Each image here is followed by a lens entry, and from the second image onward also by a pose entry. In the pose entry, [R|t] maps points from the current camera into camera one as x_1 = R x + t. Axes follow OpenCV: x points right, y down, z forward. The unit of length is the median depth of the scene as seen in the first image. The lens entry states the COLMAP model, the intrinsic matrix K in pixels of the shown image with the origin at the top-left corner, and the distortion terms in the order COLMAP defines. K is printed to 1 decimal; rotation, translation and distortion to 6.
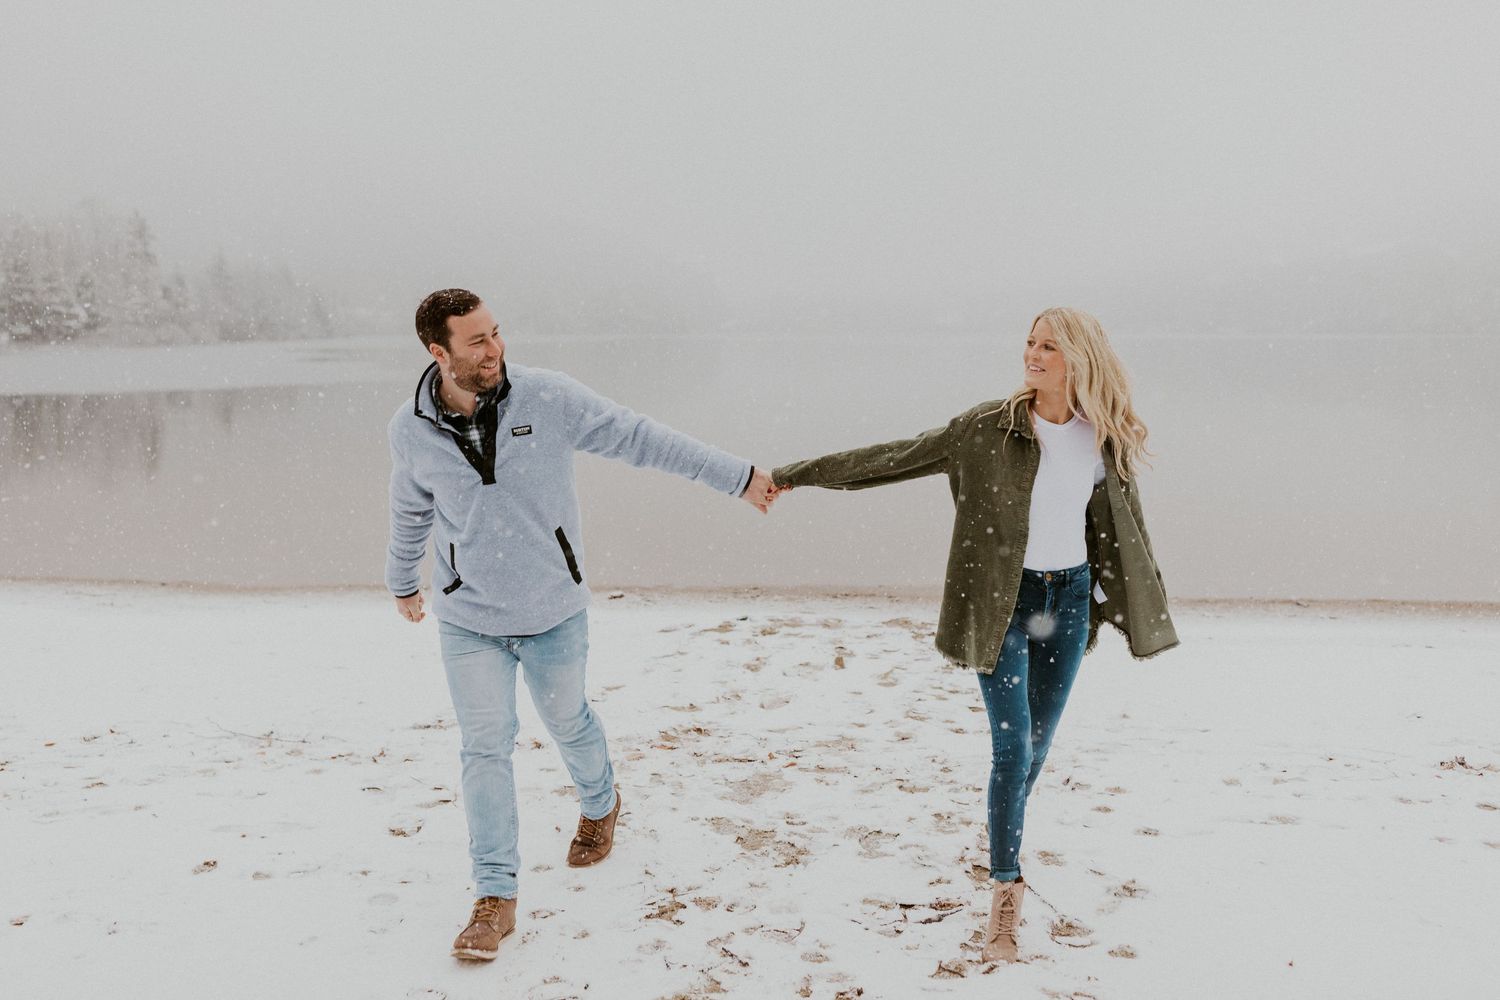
lens RADIAL K [[1421.1, 0, 788.7], [0, 1421.1, 529.4], [0, 0, 1]] dist [-0.000774, 0.000000]
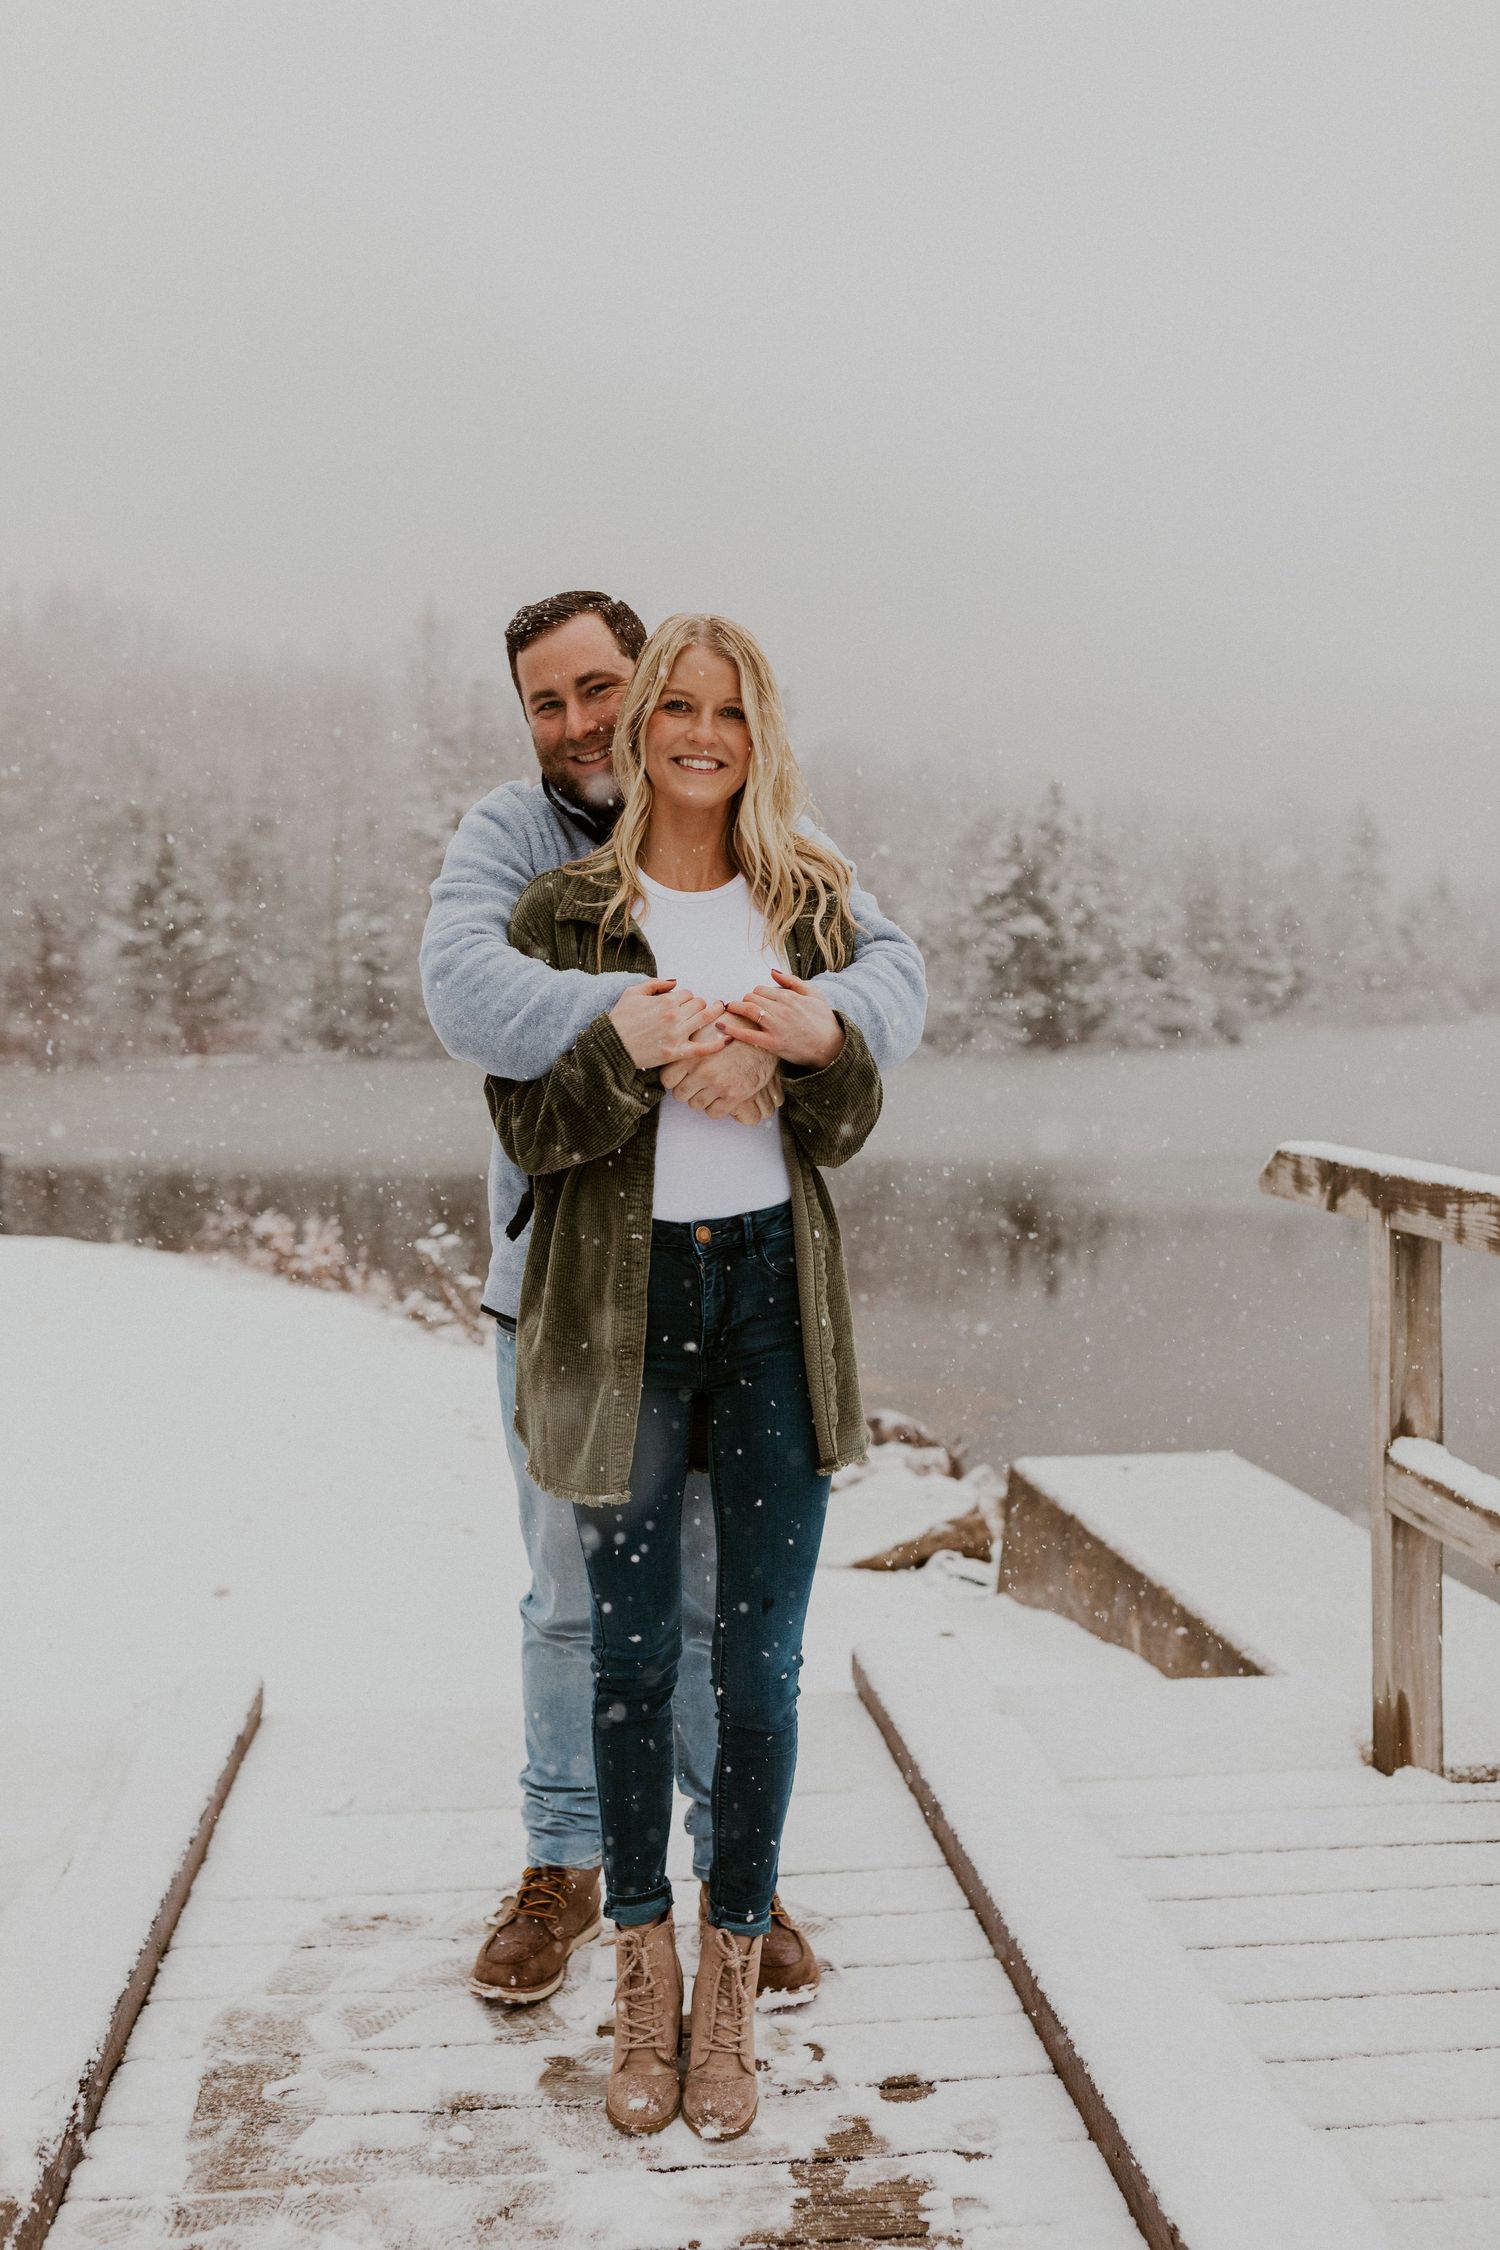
lens RADIAL K [[2131.7, 0, 771.9], [0, 2131.7, 1157.6], [0, 0, 1]] dist [-0.000774, 0.000000]
pose [[0.826394, 0.039001, -0.561740, -0.781469], [-0.074672, 0.996378, -0.040674, -0.087080], [0.558119, 0.075559, 0.826314, 0.597103]]
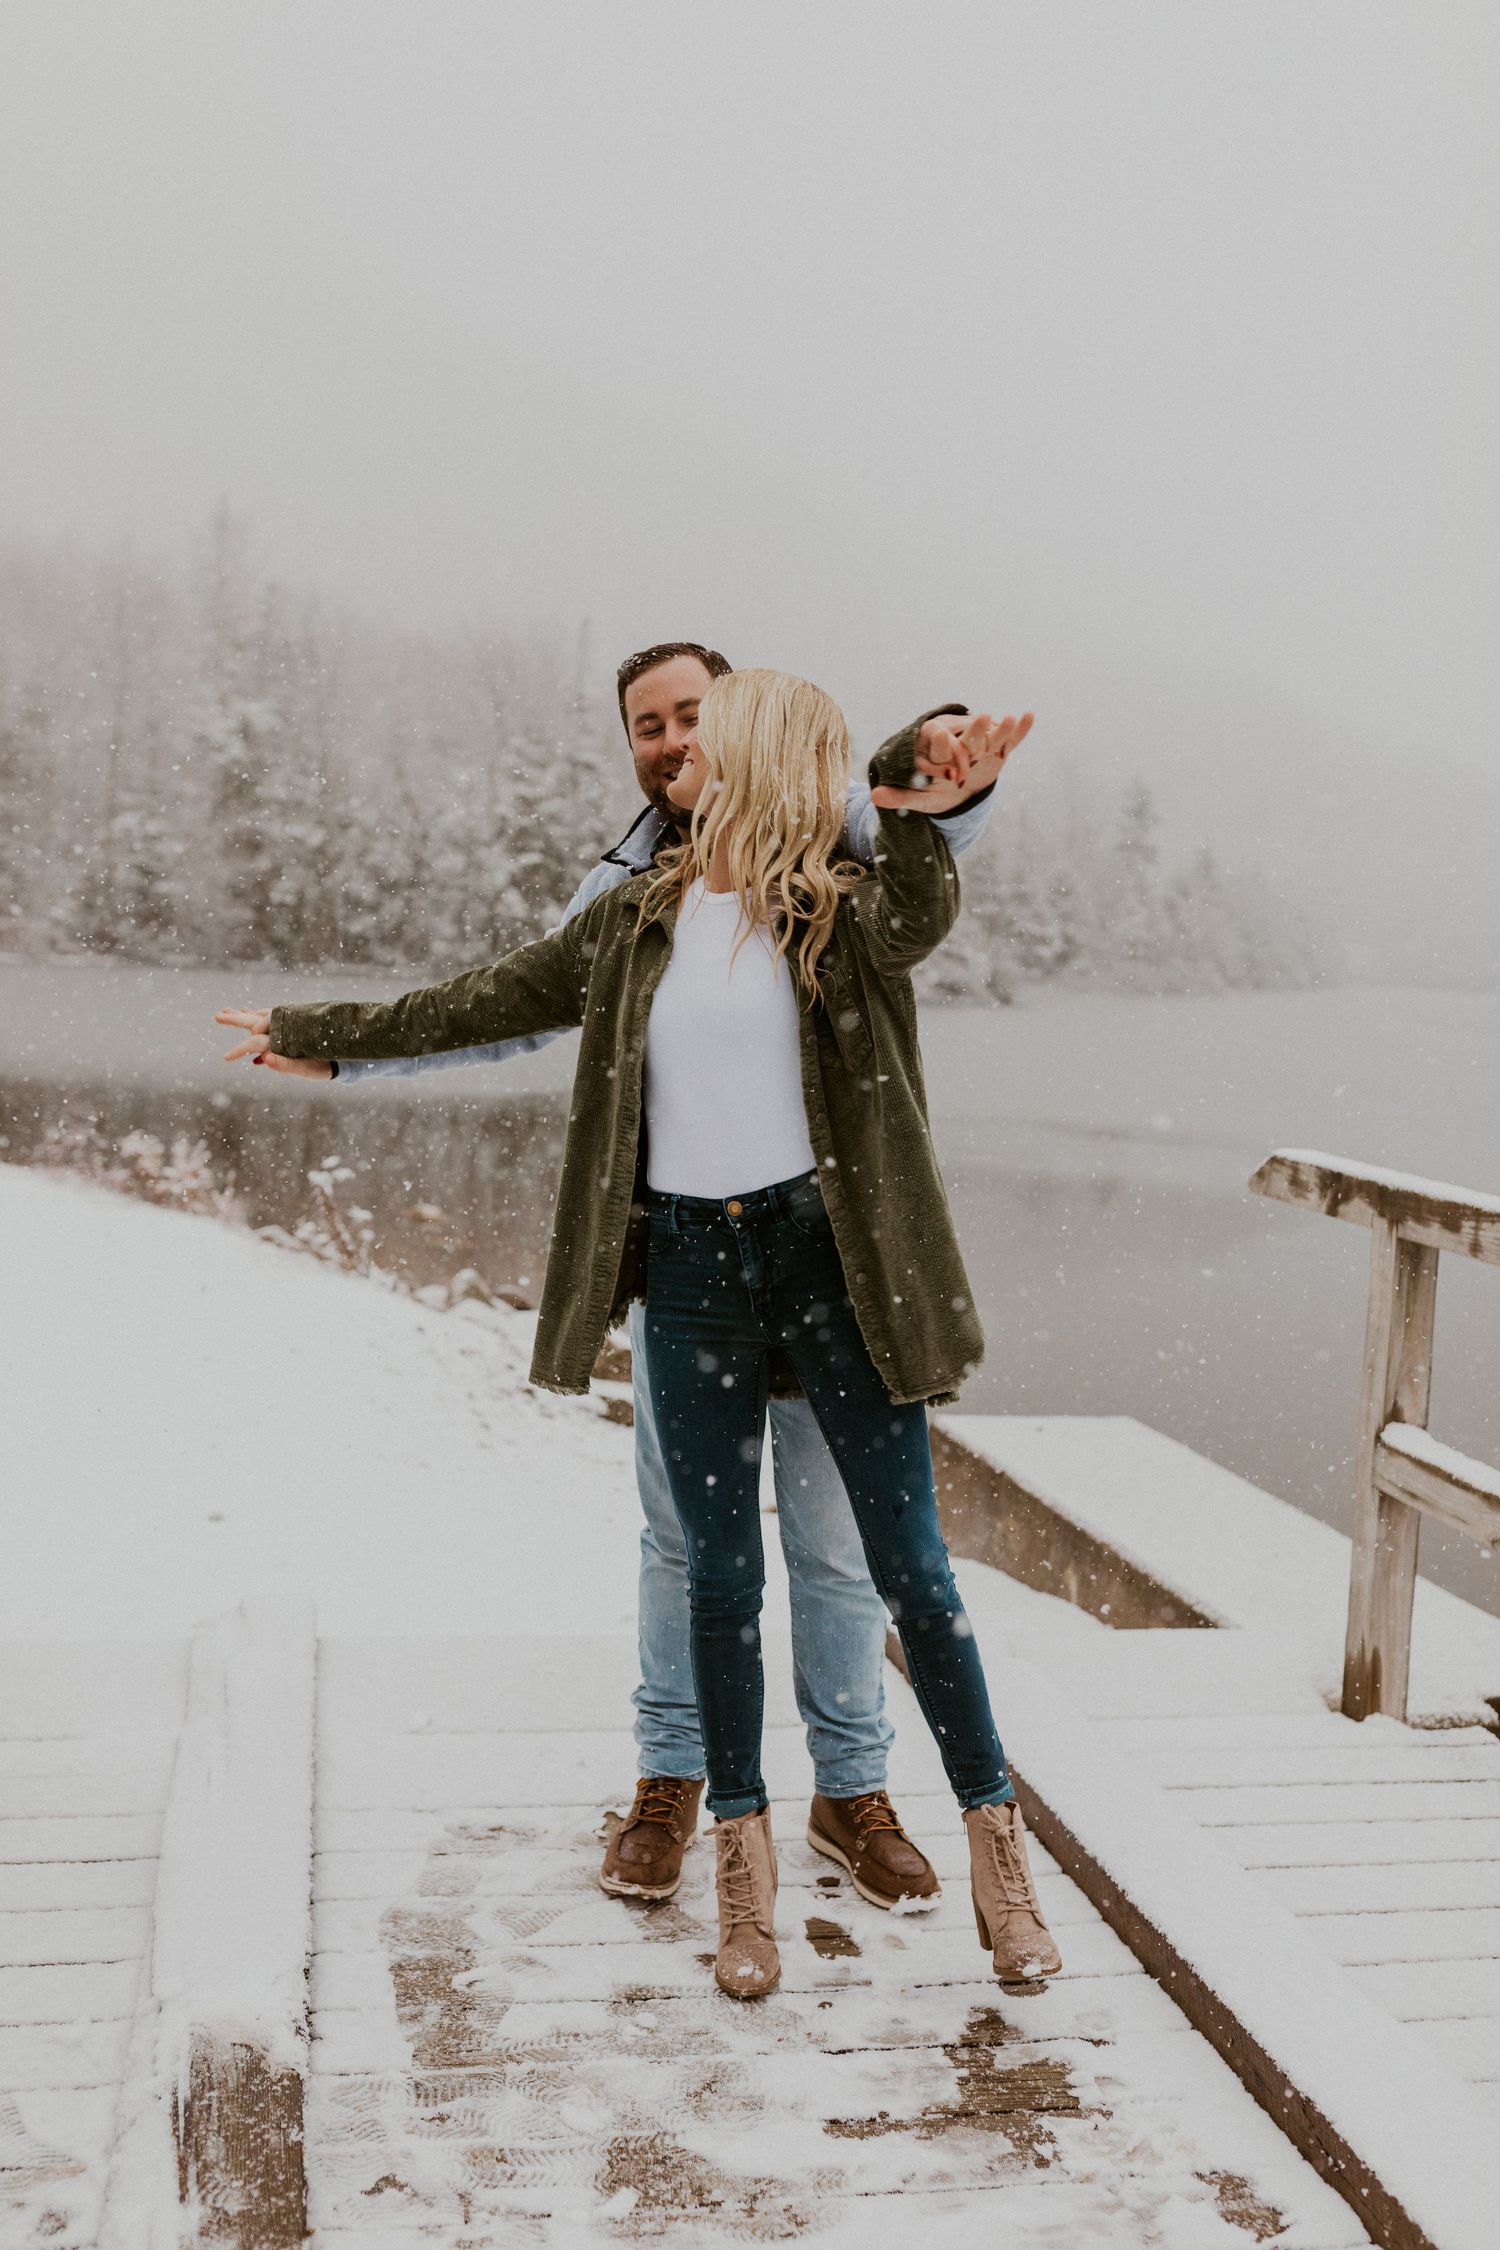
lens RADIAL K [[2131.7, 0, 771.9], [0, 2131.7, 1135.0], [0, 0, 1]] dist [-0.000774, 0.000000]
pose [[0.880727, 0.097577, -0.463463, -0.793367], [-0.127194, 0.991329, -0.032996, -0.087525], [0.456225, 0.088011, 0.885502, 0.577444]]
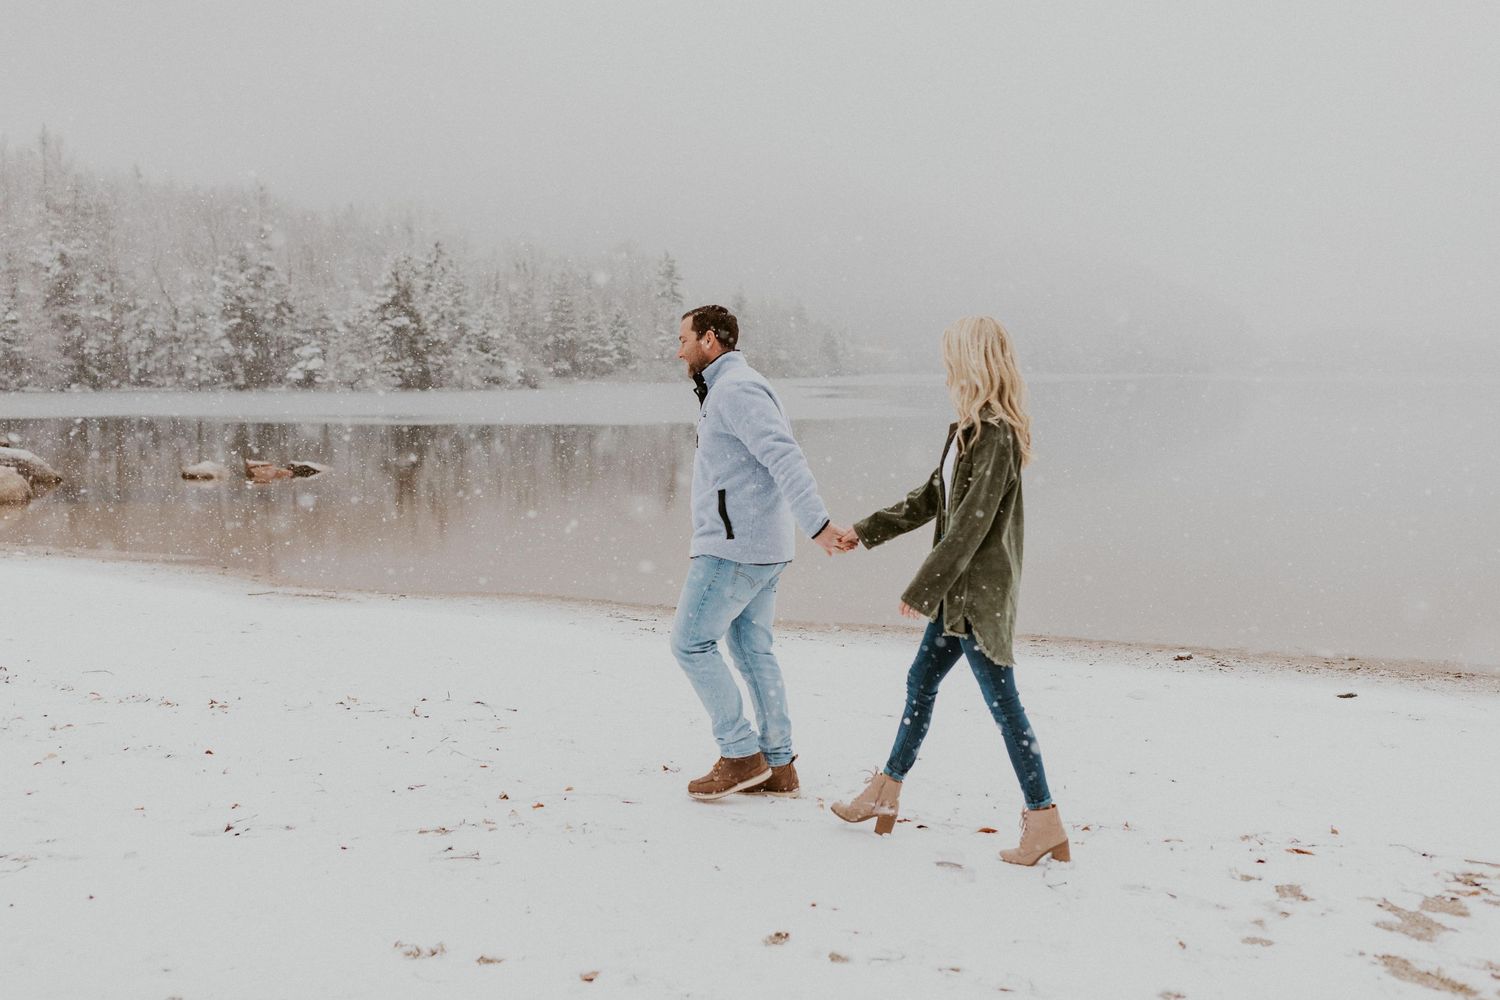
lens RADIAL K [[1487.1, 0, 751.9], [0, 1487.1, 498.5], [0, 0, 1]] dist [0.000765, 0.000000]
pose [[0.935981, 0.031756, -0.350616, -0.076230], [-0.050965, 0.997655, -0.045694, 0.007904], [0.348342, 0.060638, 0.935404, 0.085654]]
